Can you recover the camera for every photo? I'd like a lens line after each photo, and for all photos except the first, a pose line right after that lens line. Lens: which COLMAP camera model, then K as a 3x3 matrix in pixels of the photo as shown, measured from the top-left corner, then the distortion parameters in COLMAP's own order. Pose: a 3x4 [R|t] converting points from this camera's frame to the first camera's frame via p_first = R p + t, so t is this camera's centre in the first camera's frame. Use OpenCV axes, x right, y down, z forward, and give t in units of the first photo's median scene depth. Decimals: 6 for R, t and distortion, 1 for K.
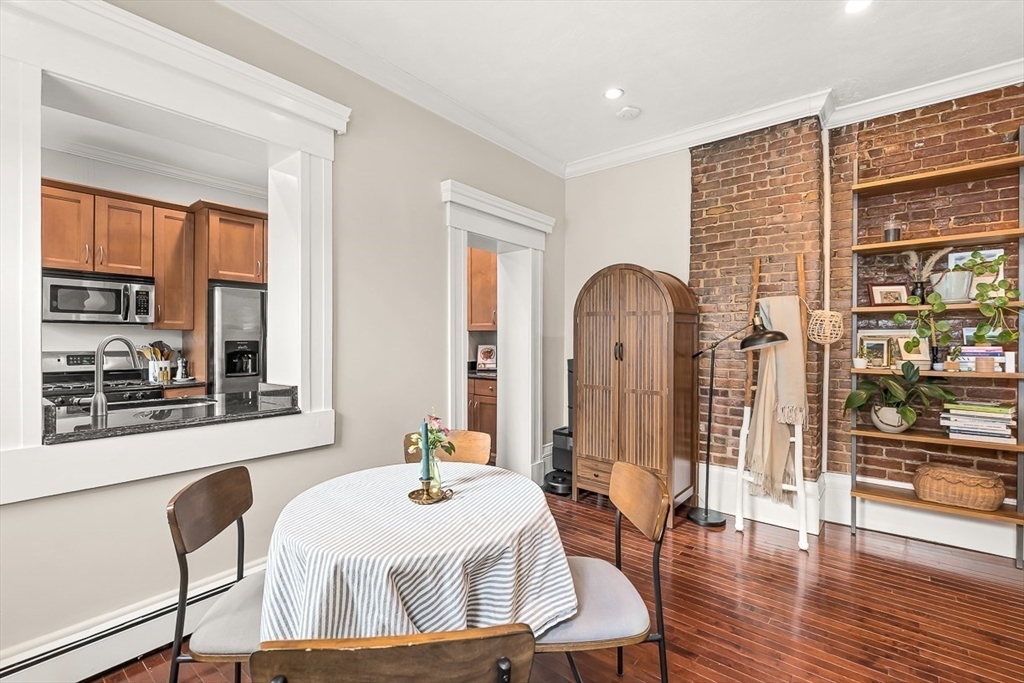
lens RADIAL K [[456.9, 0, 509.3], [0, 456.9, 335.5], [0, 0, 1]] dist [-0.001812, -0.000829]
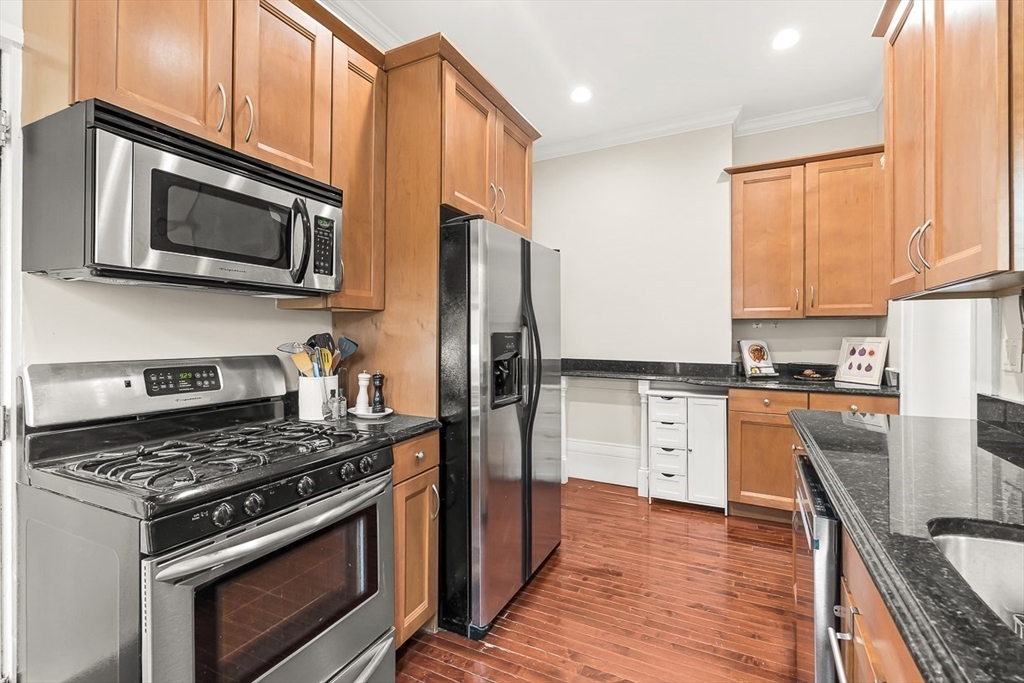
lens RADIAL K [[456.9, 0, 509.3], [0, 456.9, 335.5], [0, 0, 1]] dist [-0.001812, -0.000829]
pose [[0.975975, -0.000012, 0.217881, -0.682577], [-0.002952, 0.999907, 0.013278, 0.007346], [-0.217861, -0.013602, 0.975885, 0.501562]]
